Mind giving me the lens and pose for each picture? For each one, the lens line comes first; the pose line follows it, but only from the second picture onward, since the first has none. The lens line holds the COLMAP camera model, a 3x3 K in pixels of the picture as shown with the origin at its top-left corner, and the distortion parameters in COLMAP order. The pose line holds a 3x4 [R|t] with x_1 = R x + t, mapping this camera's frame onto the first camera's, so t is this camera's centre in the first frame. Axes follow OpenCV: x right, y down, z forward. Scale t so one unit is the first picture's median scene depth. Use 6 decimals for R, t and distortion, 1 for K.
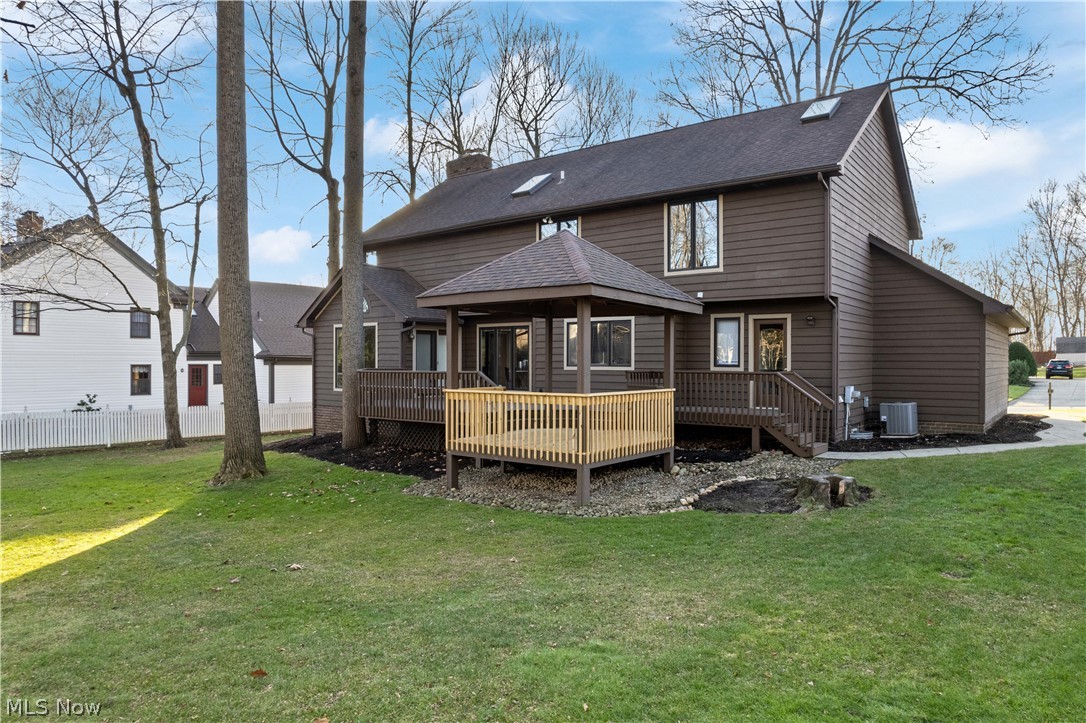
lens RADIAL K [[694.6, 0, 536.6], [0, 694.6, 363.5], [0, 0, 1]] dist [-0.032489, 0.003972]
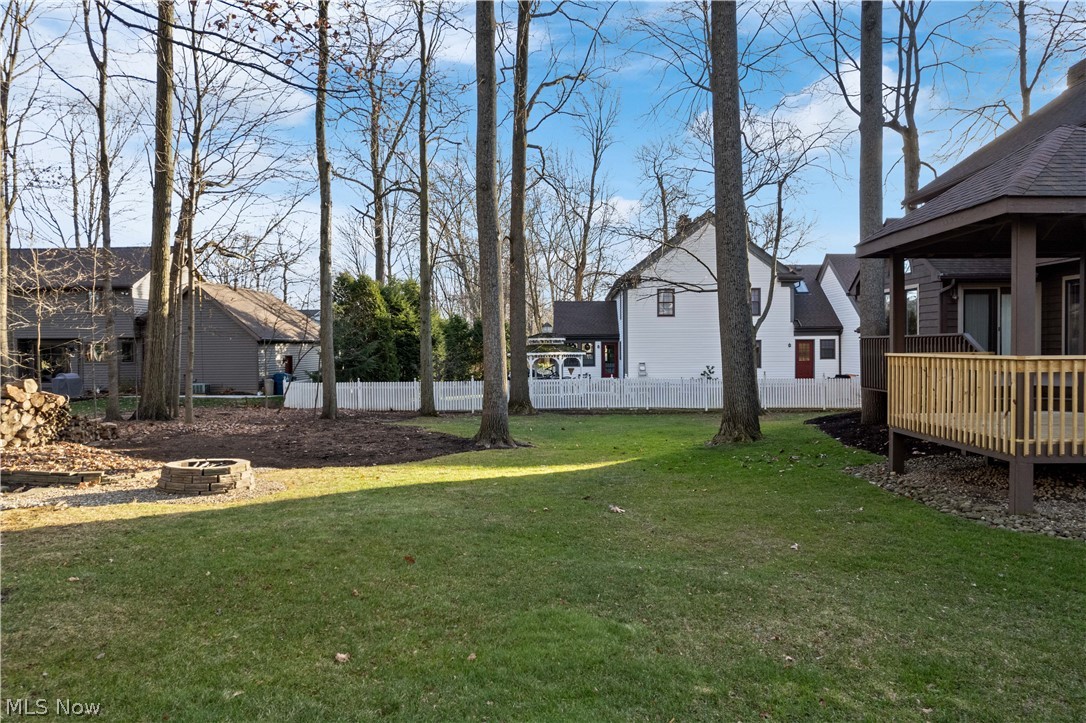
lens RADIAL K [[694.6, 0, 540.8], [0, 694.6, 357.7], [0, 0, 1]] dist [-0.032489, 0.003972]
pose [[0.608756, 0.008712, -0.793310, 0.301346], [0.006990, 0.999842, 0.016345, 0.028942], [0.793327, -0.015495, 0.608599, 0.181173]]
